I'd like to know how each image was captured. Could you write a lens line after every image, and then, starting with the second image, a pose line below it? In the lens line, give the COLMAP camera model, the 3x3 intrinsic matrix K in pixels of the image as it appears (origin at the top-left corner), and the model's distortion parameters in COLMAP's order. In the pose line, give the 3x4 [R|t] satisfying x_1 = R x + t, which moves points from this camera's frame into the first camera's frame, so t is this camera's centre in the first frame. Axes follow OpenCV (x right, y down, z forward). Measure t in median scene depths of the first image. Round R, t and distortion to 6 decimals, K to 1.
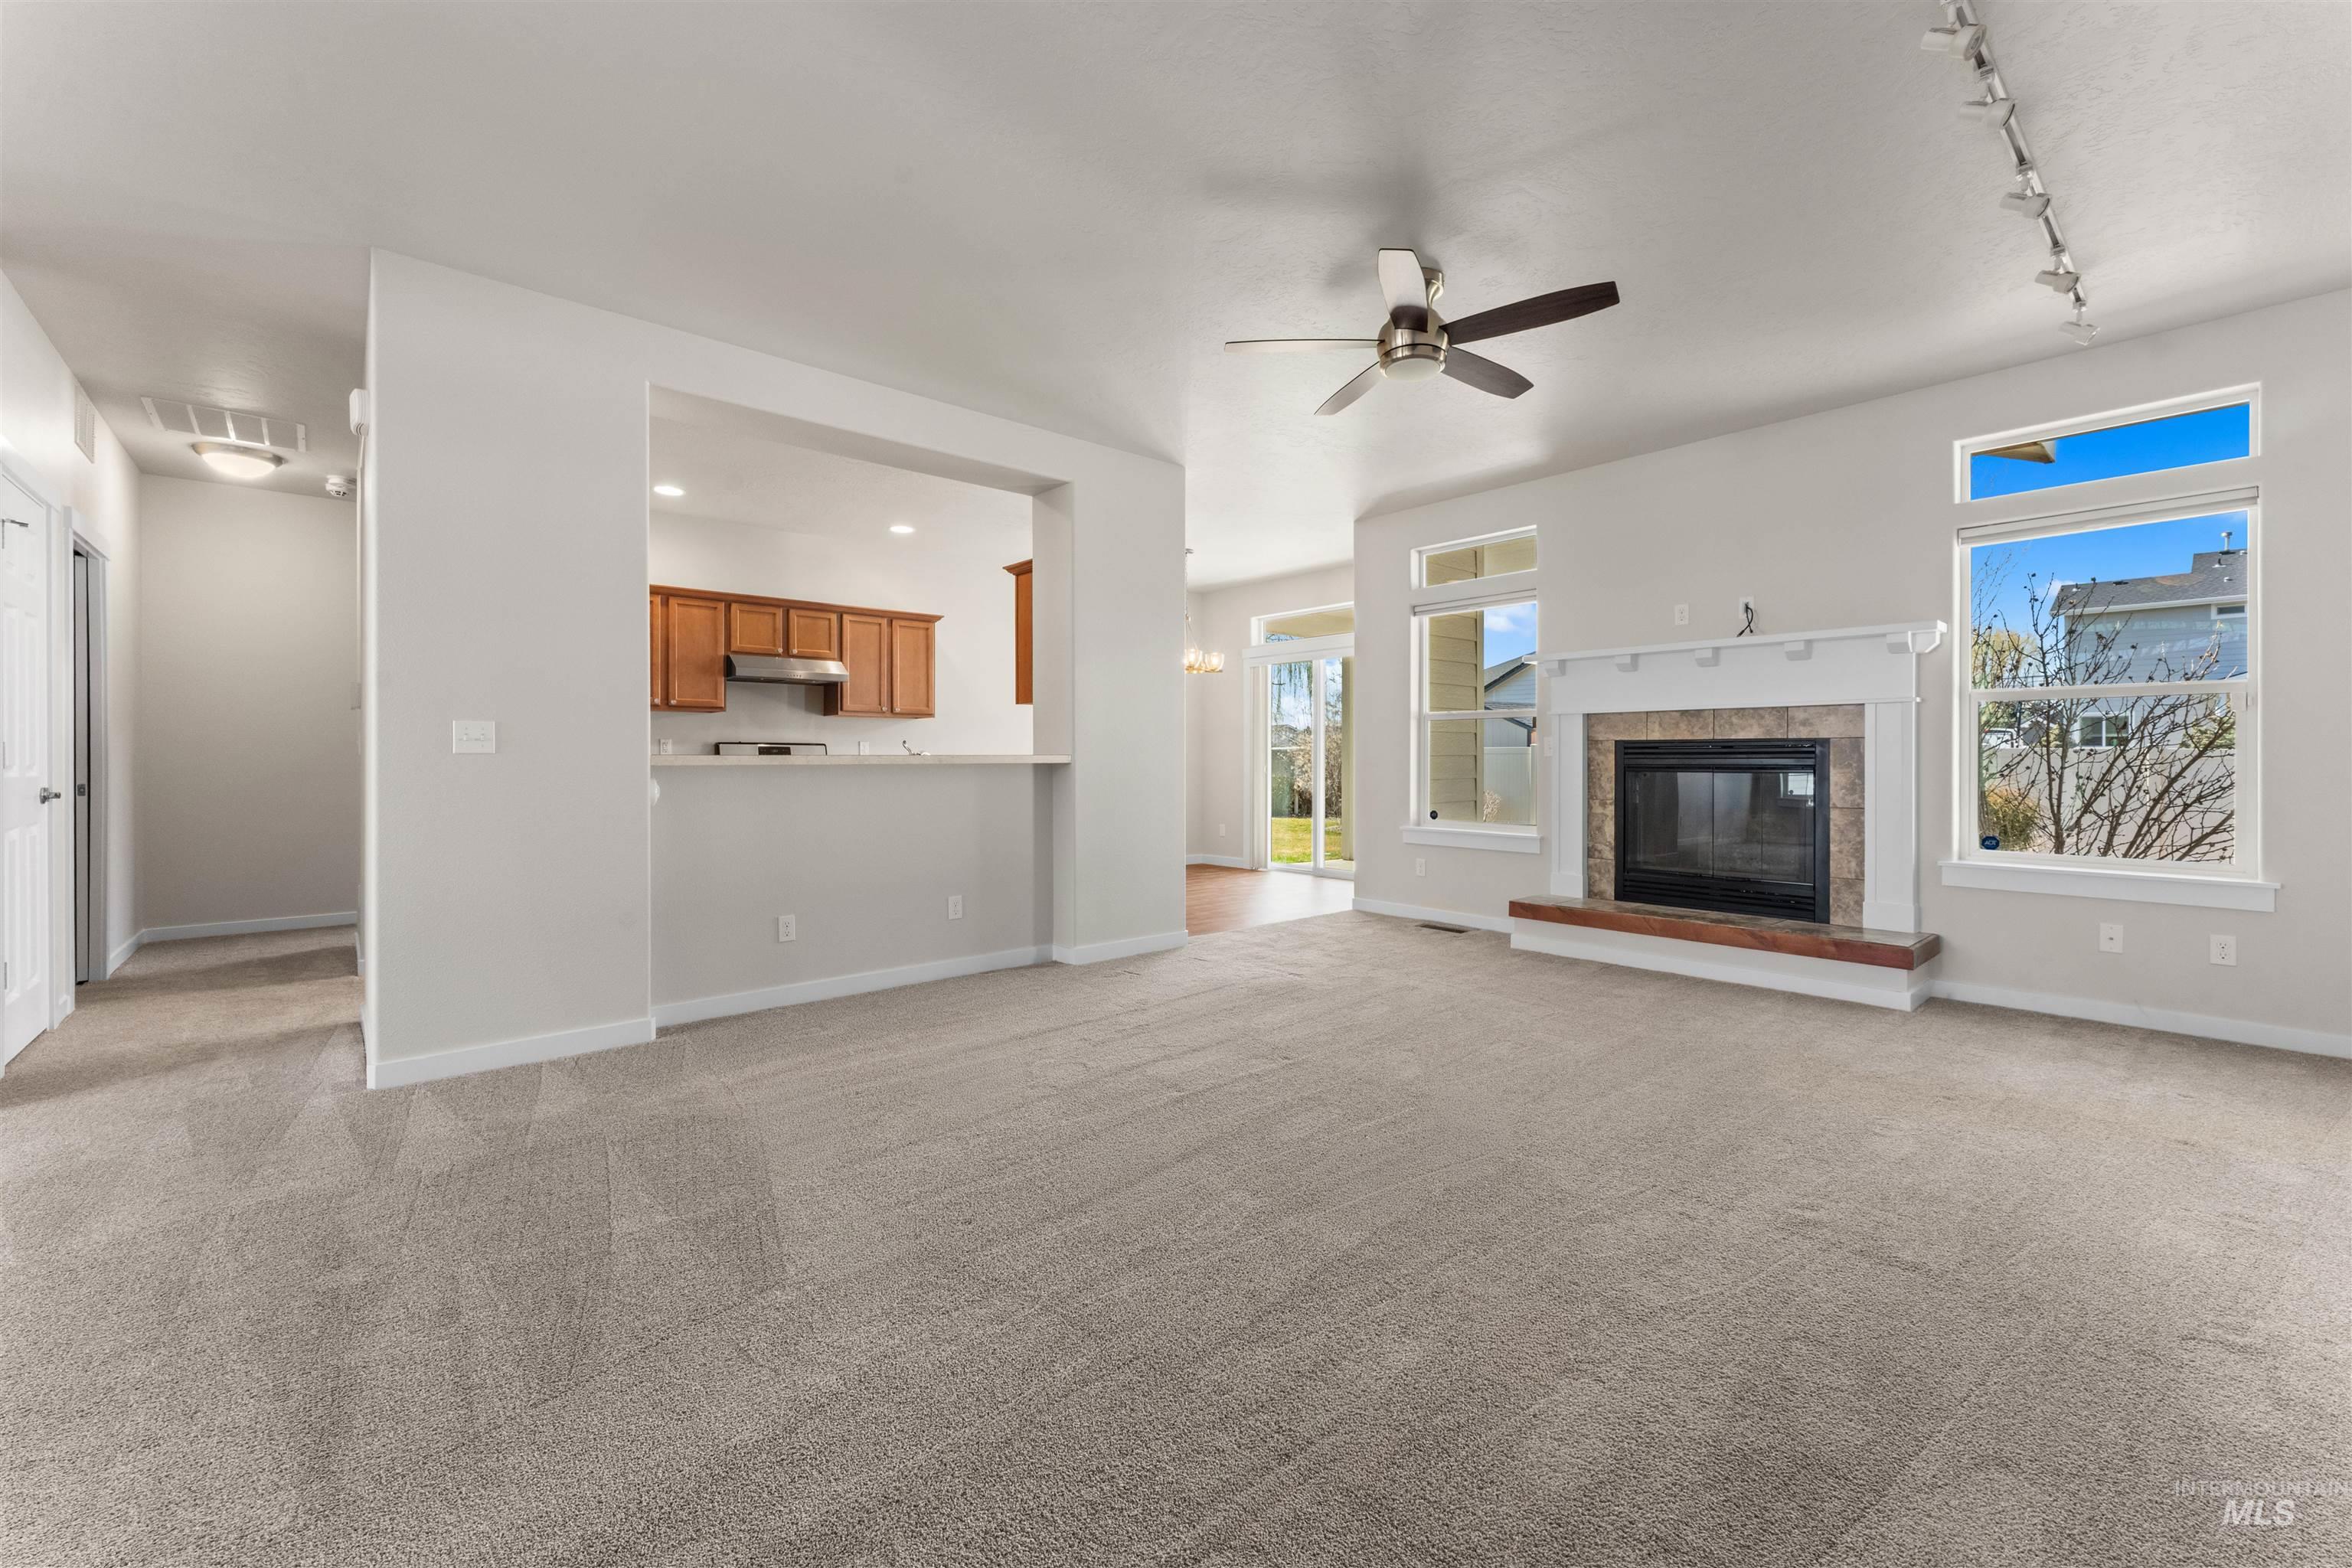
lens RADIAL K [[955.8, 0, 1182.7], [0, 955.8, 766.0], [0, 0, 1]] dist [-0.000844, -0.000865]
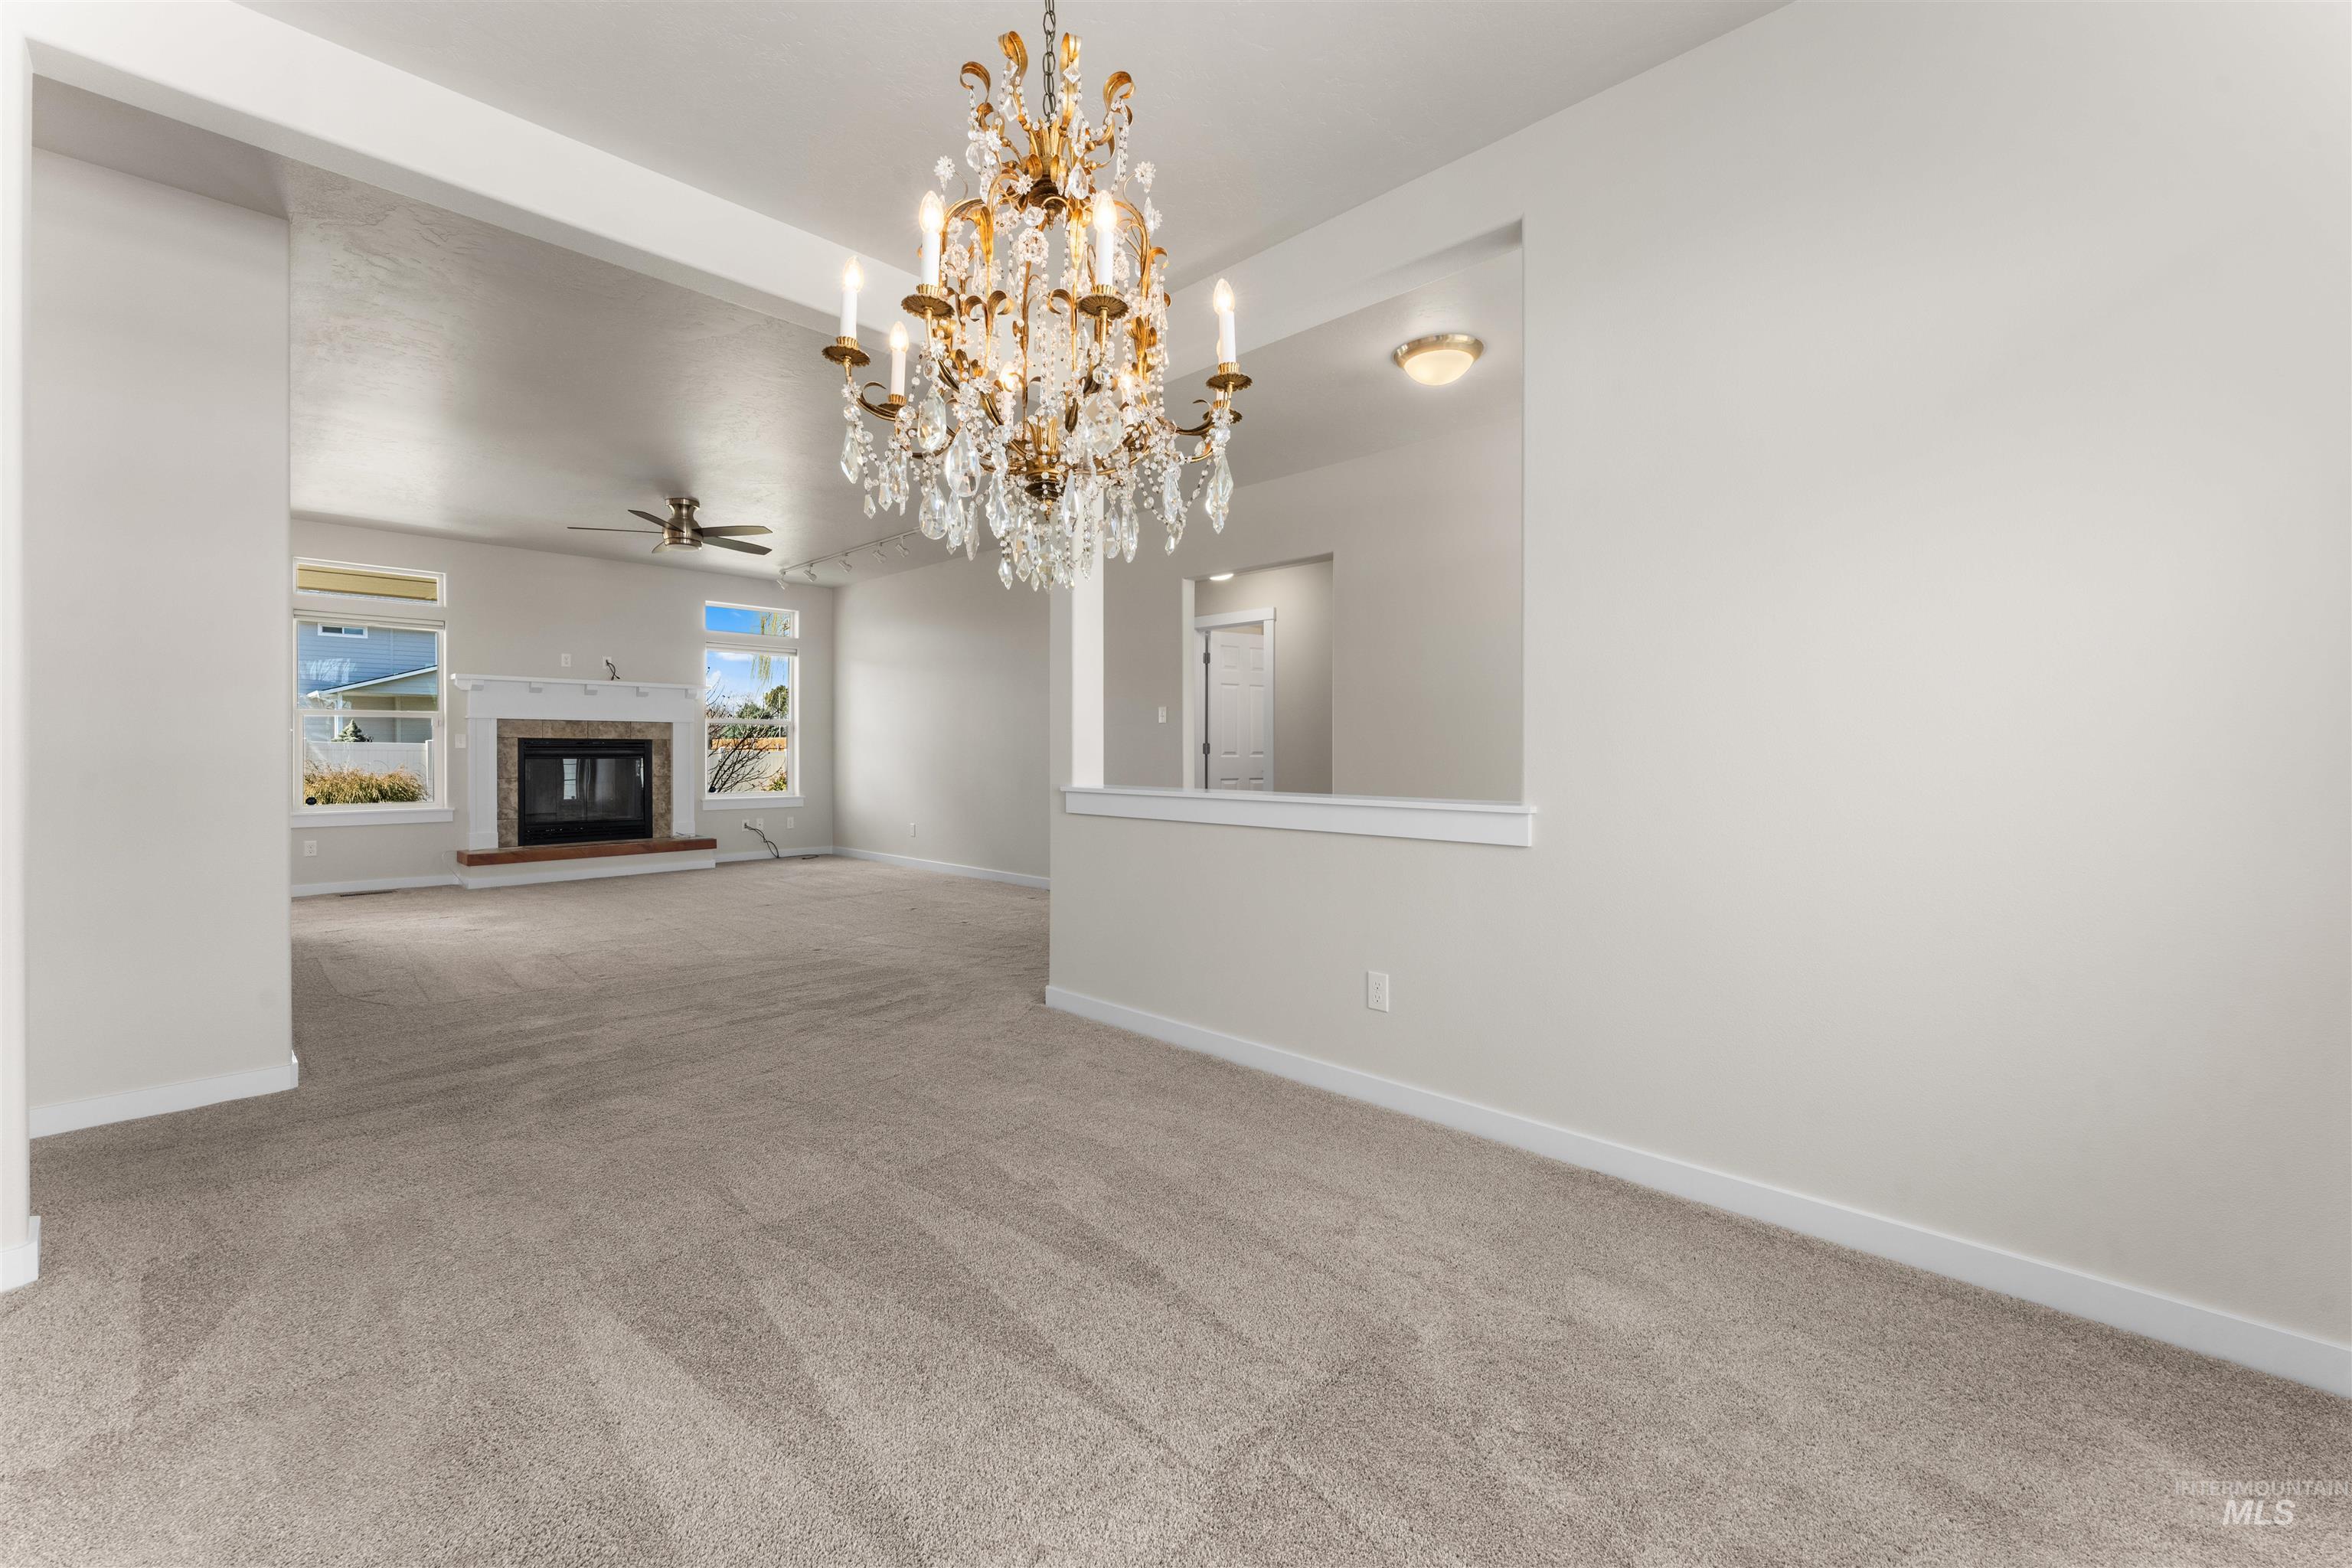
lens RADIAL K [[955.8, 0, 1189.3], [0, 955.8, 755.0], [0, 0, 1]] dist [-0.000844, -0.000865]
pose [[-0.095724, -0.010860, 0.995349, -1.218942], [0.001208, 0.999938, 0.011027, -0.017071], [-0.995407, 0.002257, -0.095705, 0.114747]]
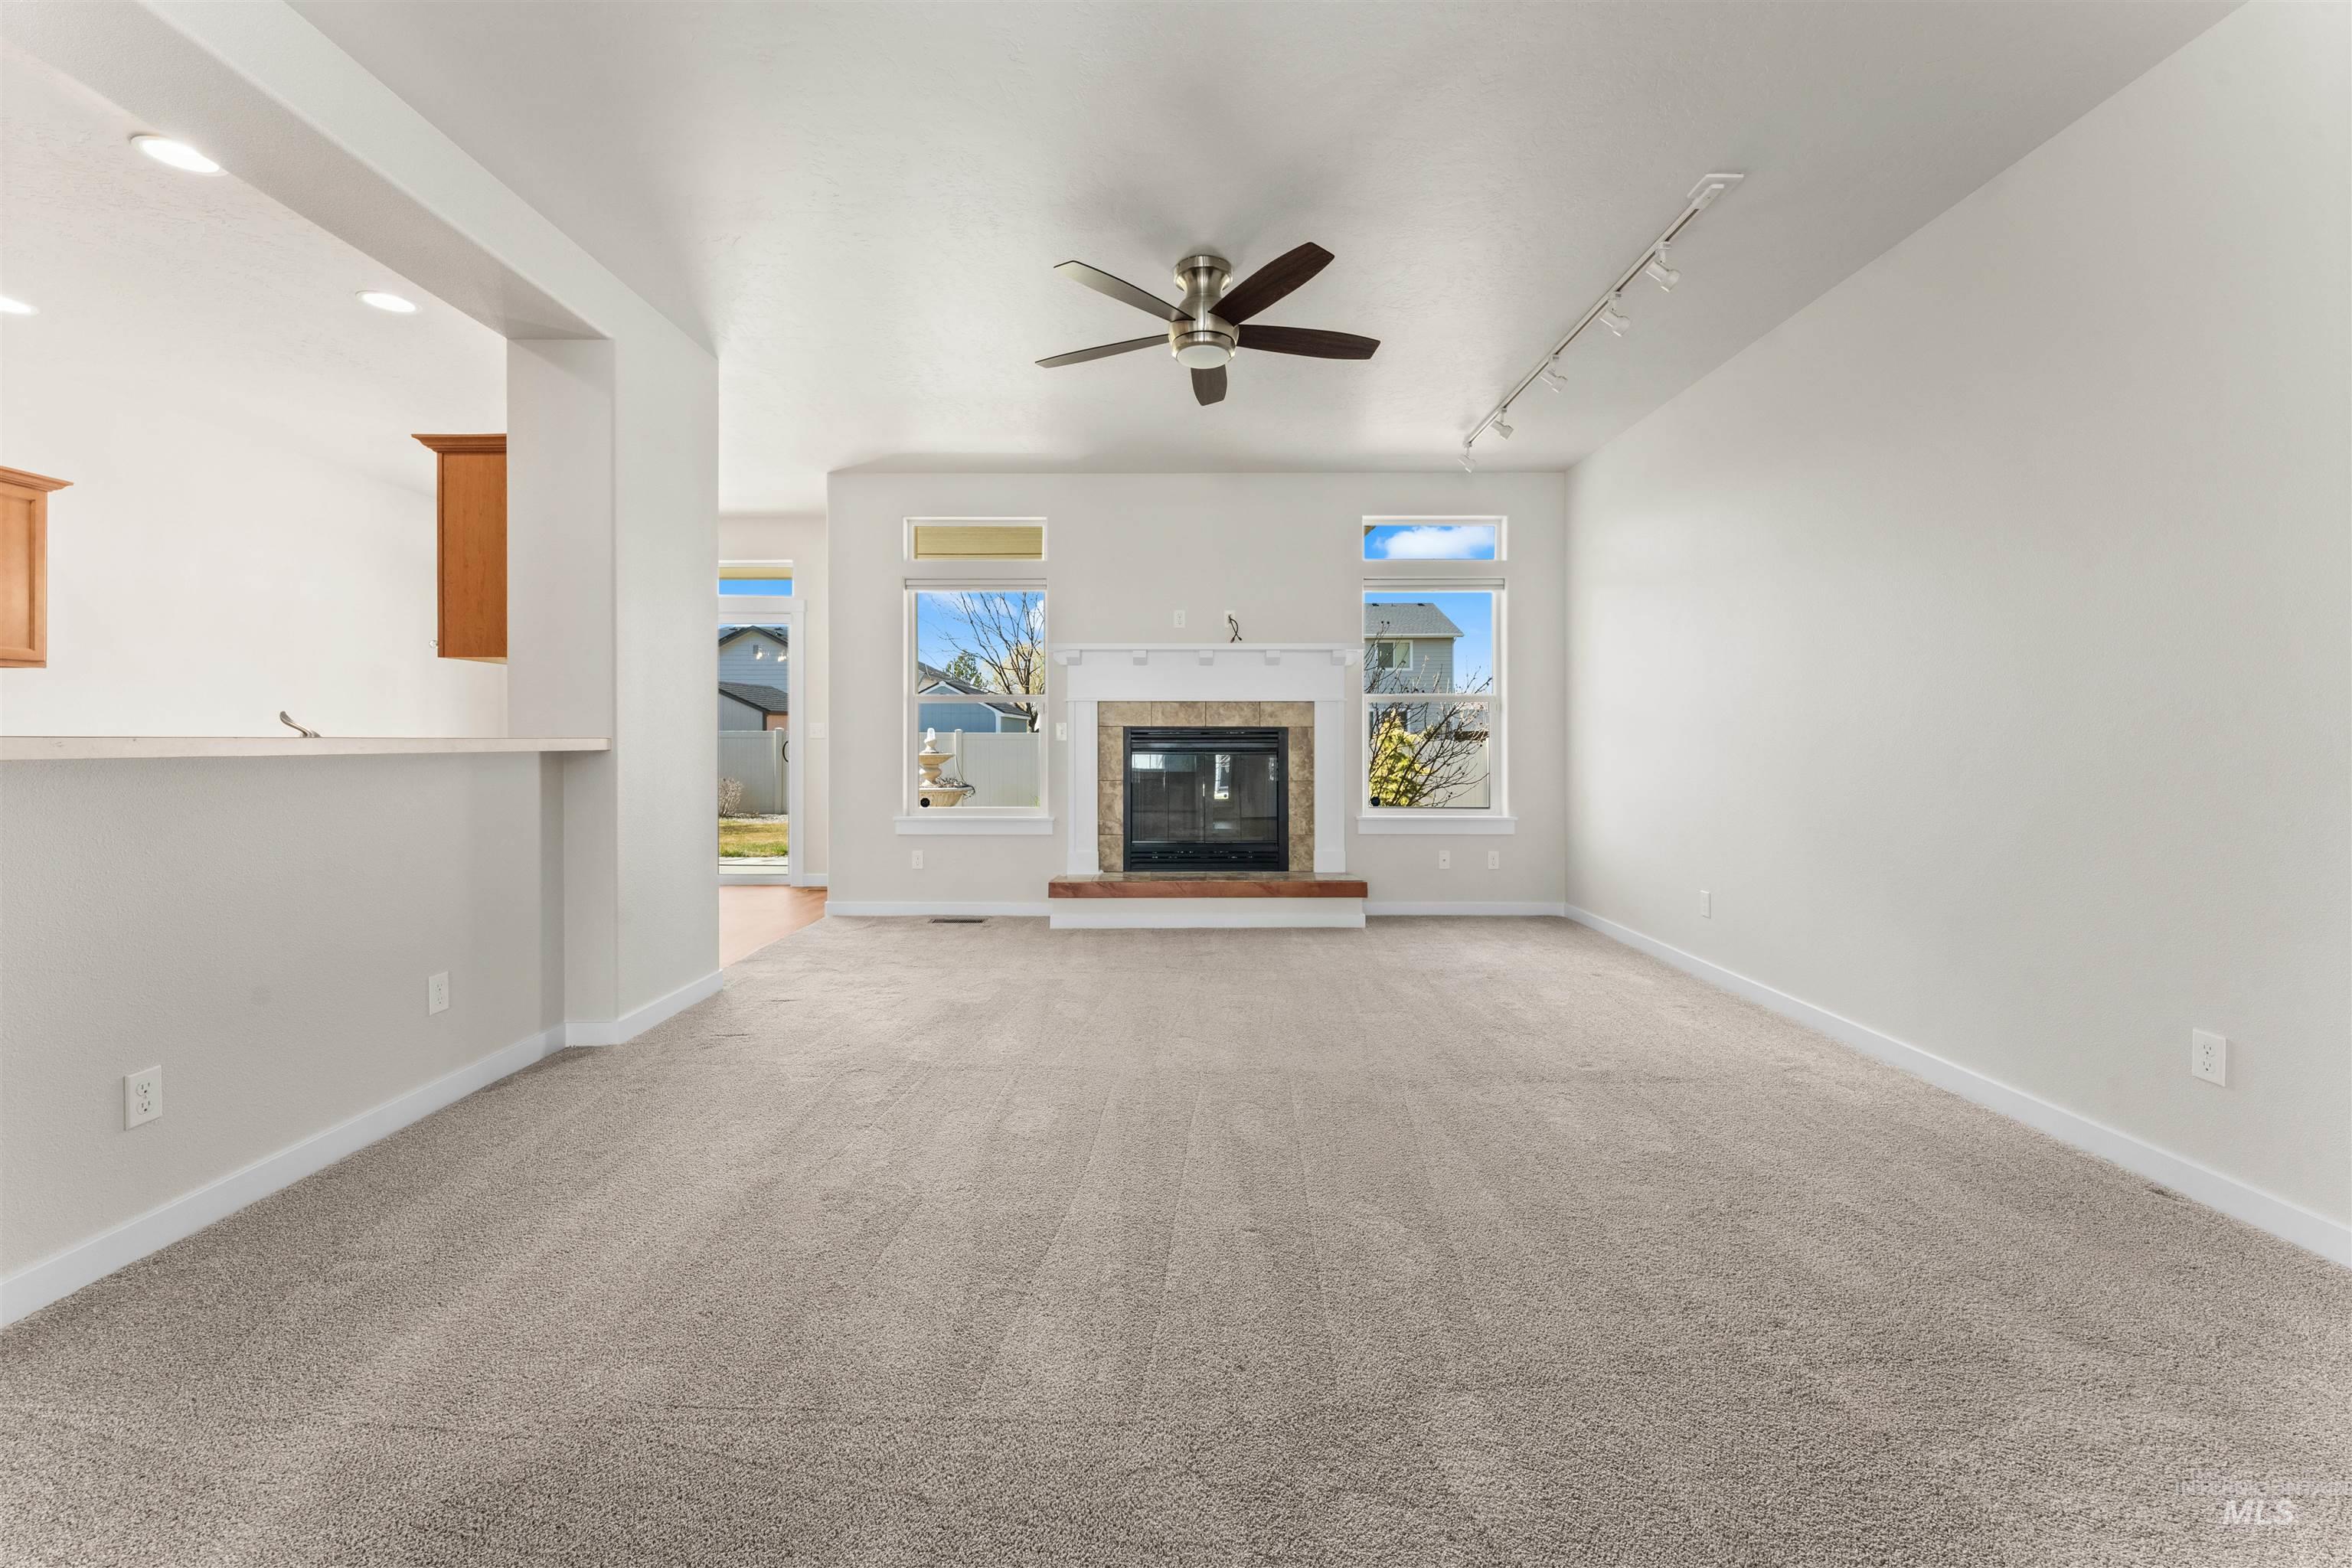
lens RADIAL K [[955.8, 0, 1188.5], [0, 955.8, 749.9], [0, 0, 1]] dist [-0.000844, -0.000865]
pose [[0.656406, -0.006304, 0.754382, -0.358173], [0.006632, 0.999975, 0.002586, -0.002401], [-0.754379, 0.003306, 0.656431, 0.238333]]
